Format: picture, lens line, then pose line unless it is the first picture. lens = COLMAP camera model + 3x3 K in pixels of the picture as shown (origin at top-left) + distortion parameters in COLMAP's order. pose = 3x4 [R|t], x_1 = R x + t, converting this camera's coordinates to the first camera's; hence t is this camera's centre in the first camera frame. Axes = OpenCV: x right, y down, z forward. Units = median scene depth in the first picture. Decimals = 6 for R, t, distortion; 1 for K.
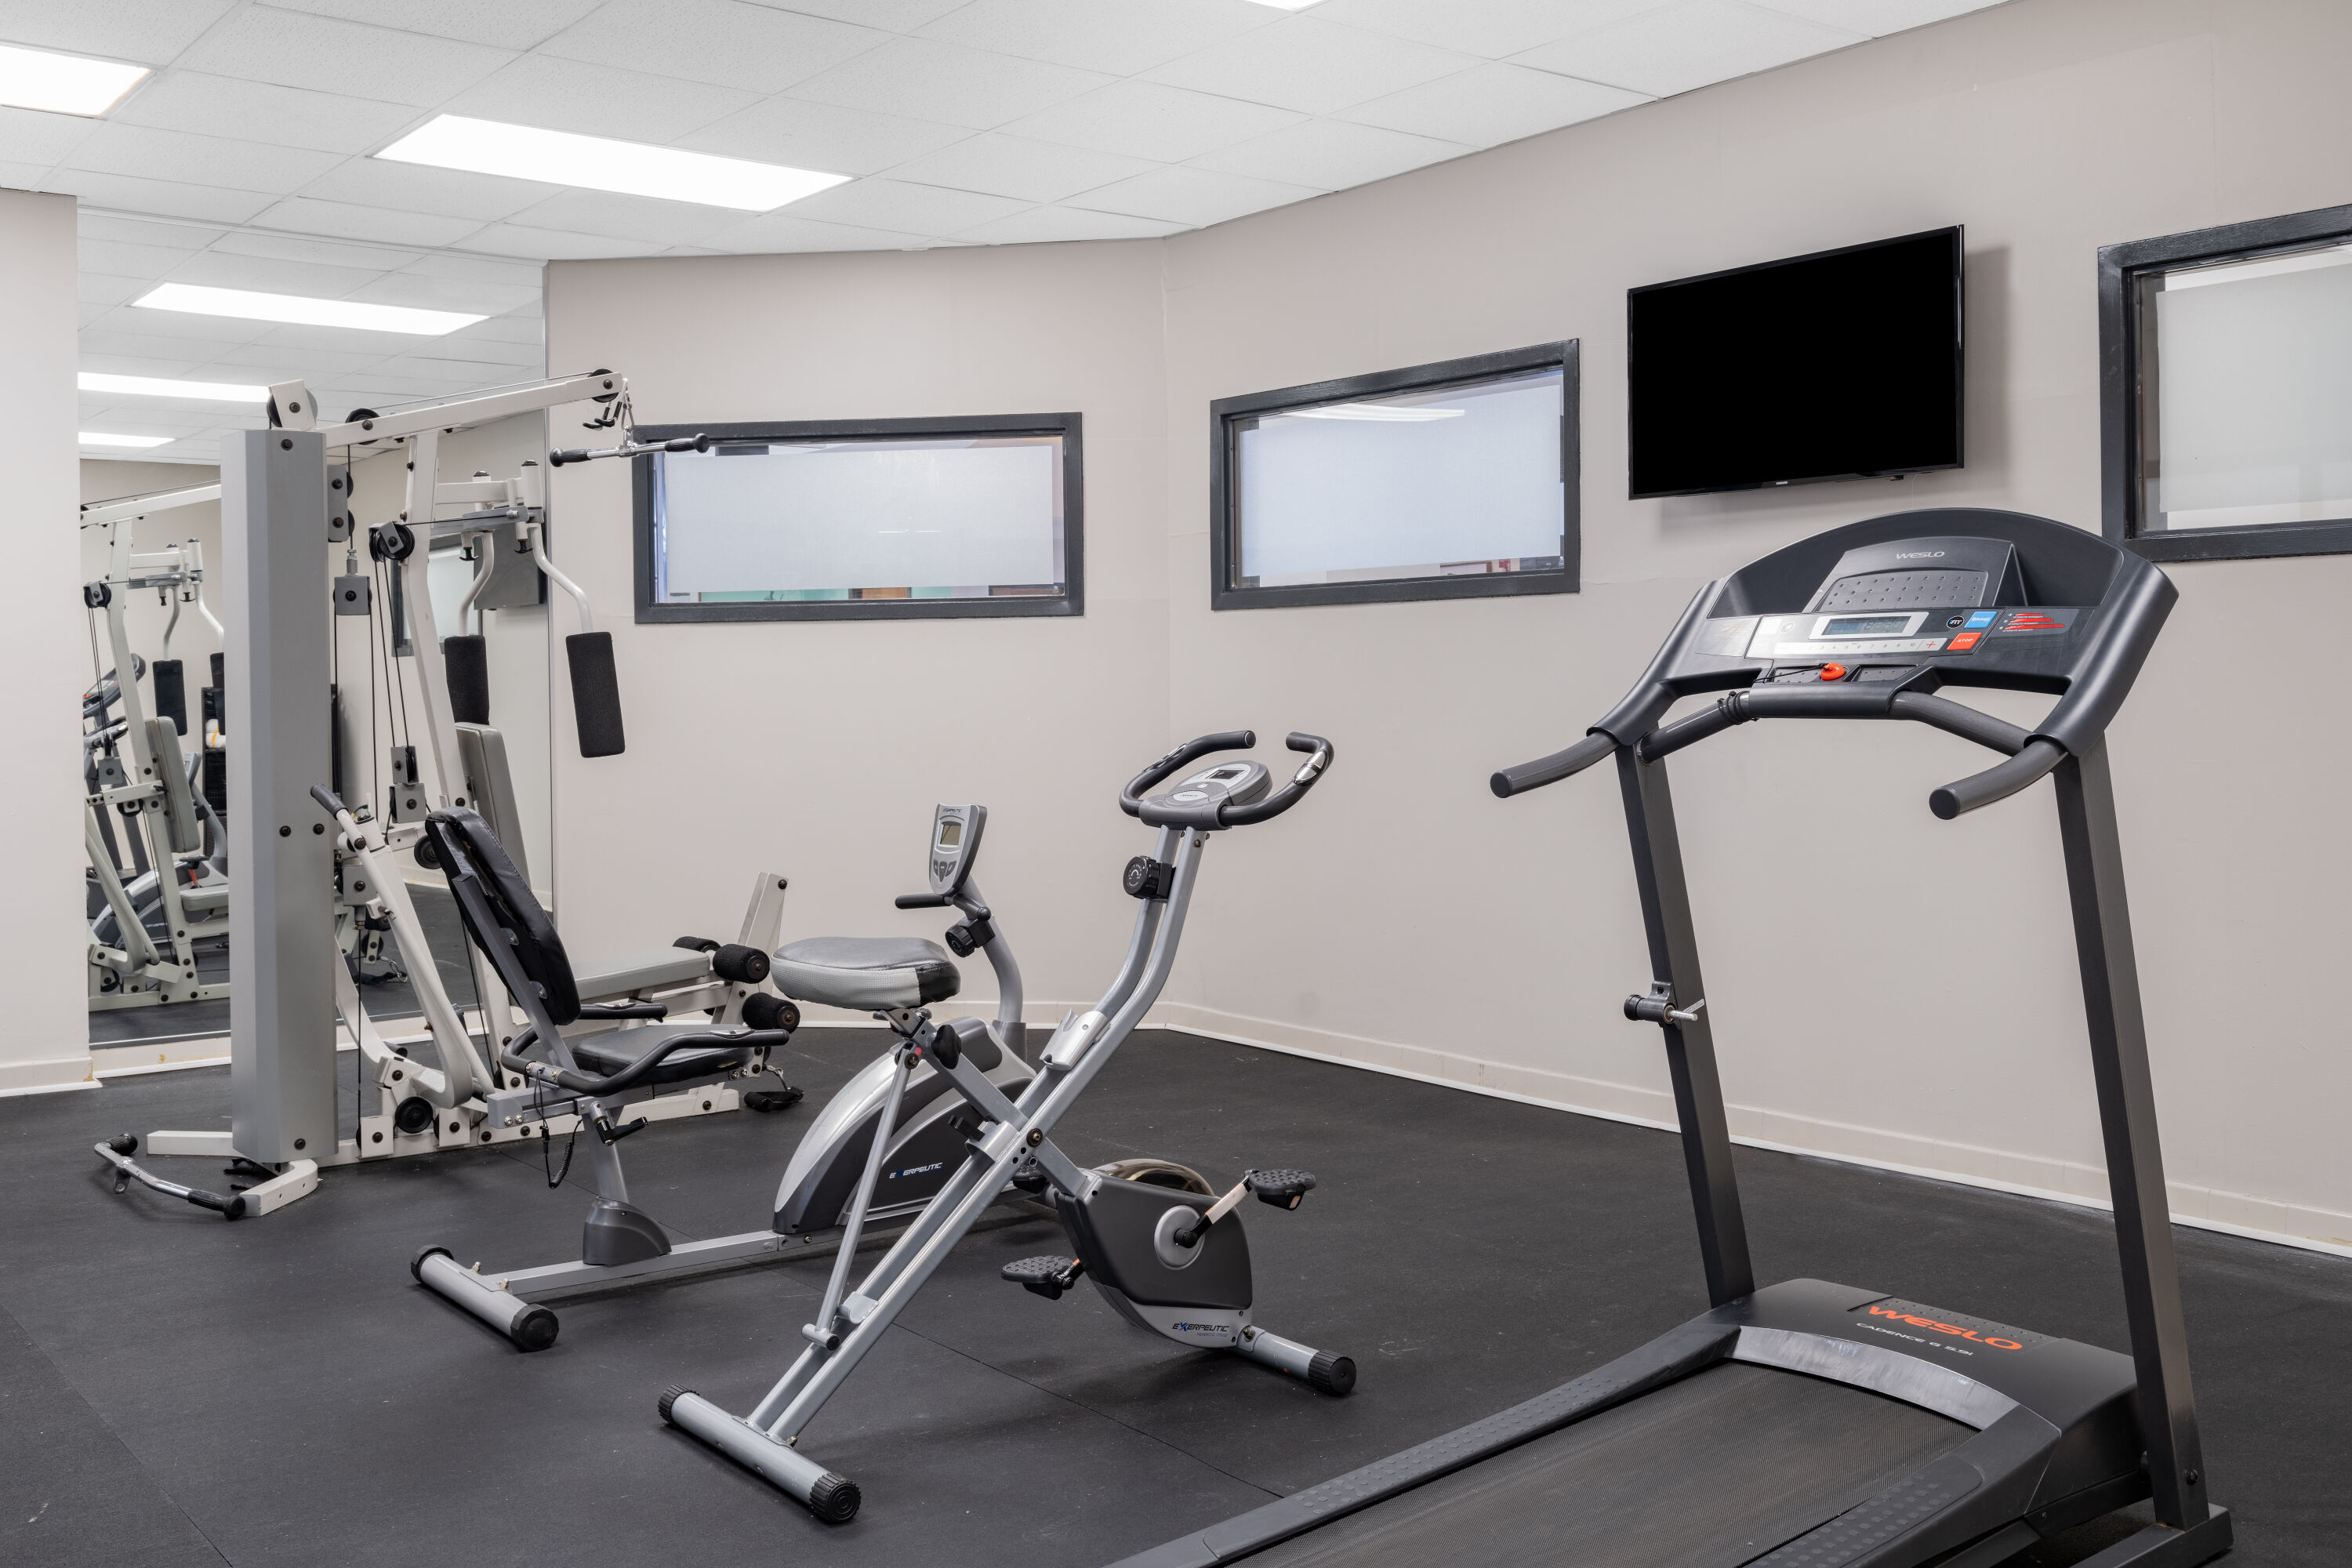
lens RADIAL K [[2219.0, 0, 1176.0], [0, 2219.0, 784.0], [0, 0, 1]] dist [0.001119, 0.002815]
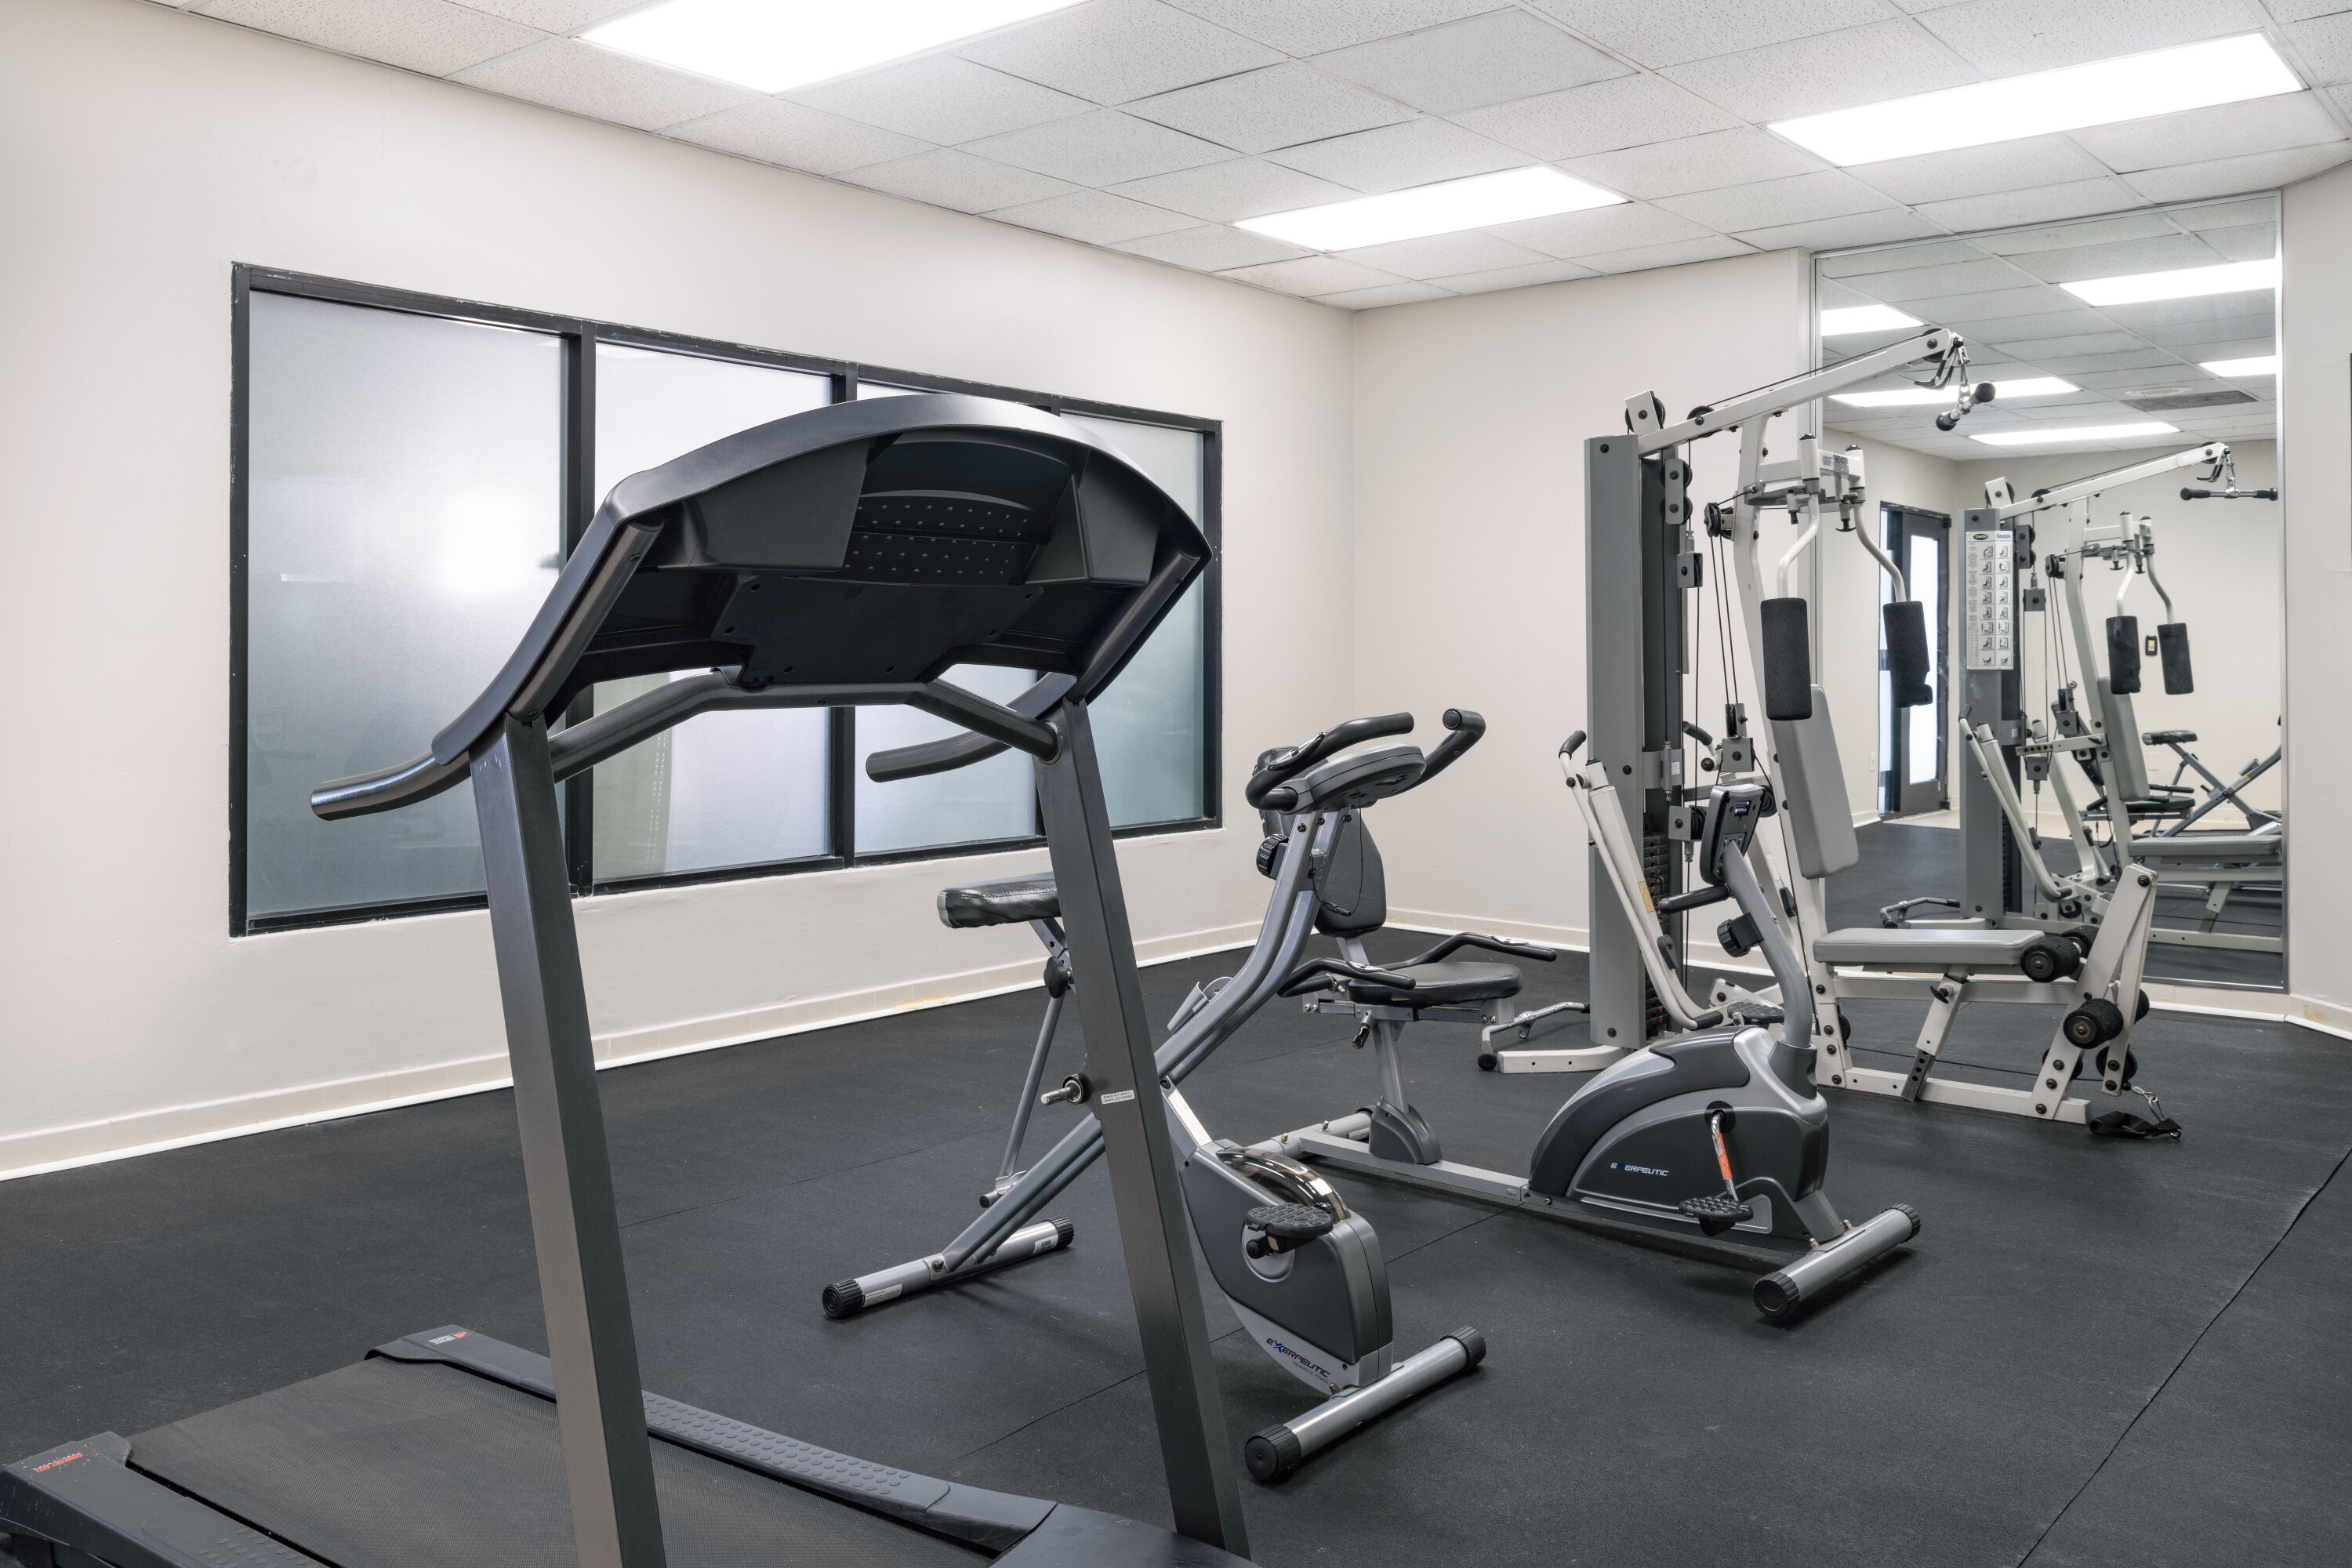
lens RADIAL K [[1840.4, 0, 1176.4], [0, 1840.4, 734.0], [0, 0, 1]] dist [0.005876, 0.001302]
pose [[0.209608, 0.058215, -0.976051, 0.508949], [-0.050732, 0.997529, 0.048601, -0.033350], [0.976468, 0.039329, 0.212044, 0.540635]]
